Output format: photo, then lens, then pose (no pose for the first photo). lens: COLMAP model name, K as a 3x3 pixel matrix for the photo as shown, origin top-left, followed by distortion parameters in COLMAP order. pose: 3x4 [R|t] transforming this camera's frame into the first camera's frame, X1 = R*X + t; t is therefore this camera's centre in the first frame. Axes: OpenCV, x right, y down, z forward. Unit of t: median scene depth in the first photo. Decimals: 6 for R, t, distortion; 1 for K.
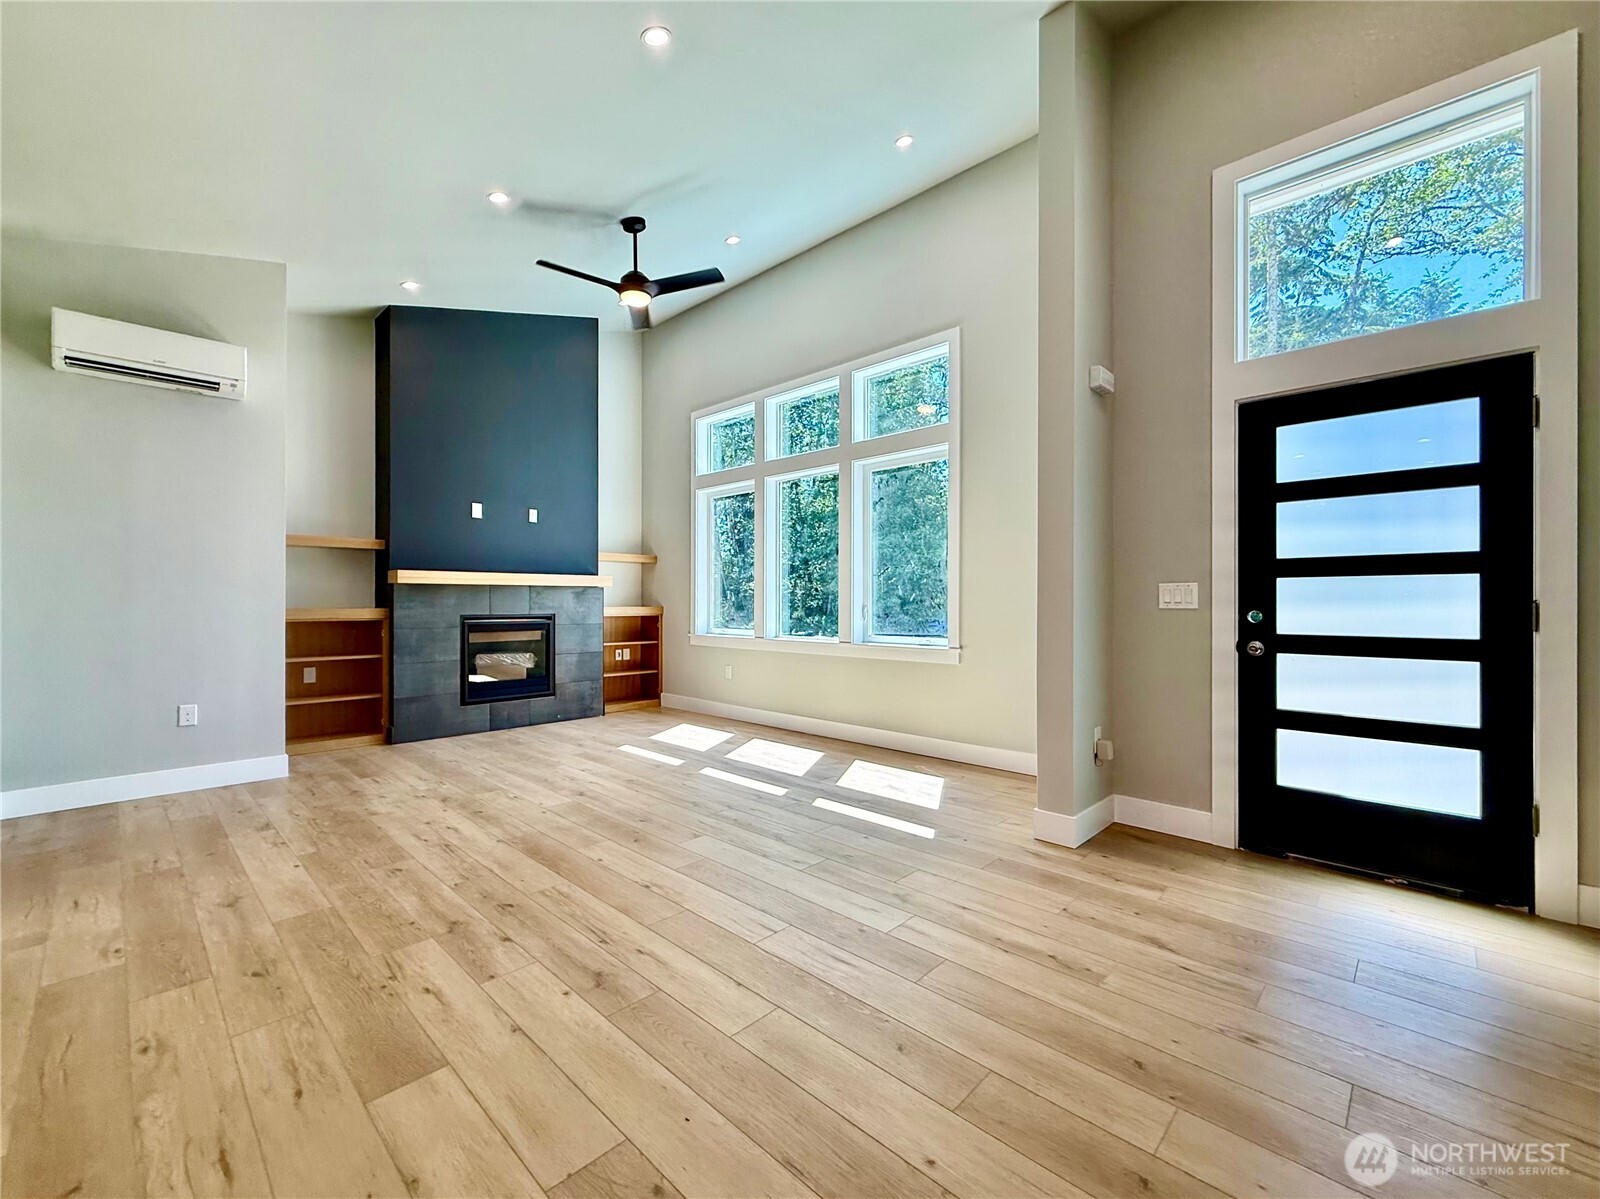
lens RADIAL K [[641.0, 0, 791.5], [0, 641.0, 597.4], [0, 0, 1]] dist [-0.000282, 0.000111]
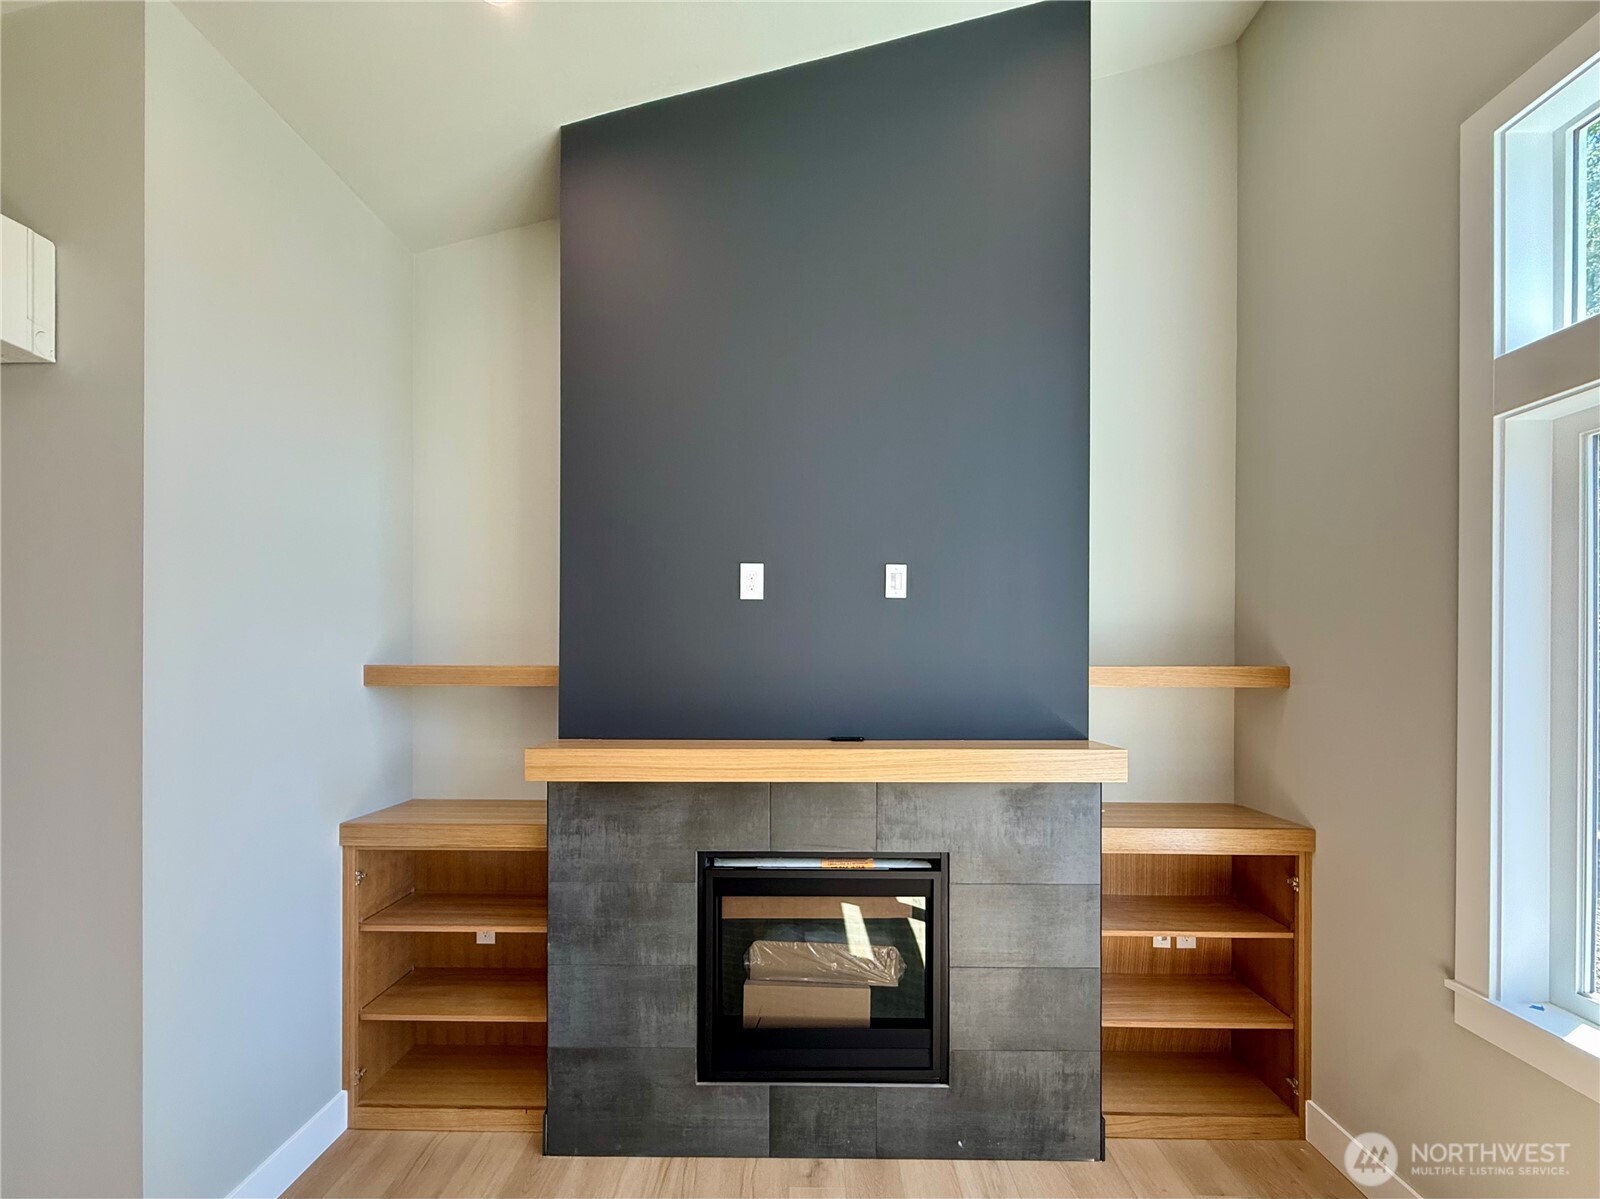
lens RADIAL K [[644.0, 0, 809.8], [0, 644.0, 658.5], [0, 0, 1]] dist [0.000503, -0.000033]
pose [[0.687252, 0.003044, -0.726413, -0.178893], [0.000147, 0.999991, 0.004329, -0.090938], [0.726419, -0.003082, 0.687245, 0.764730]]
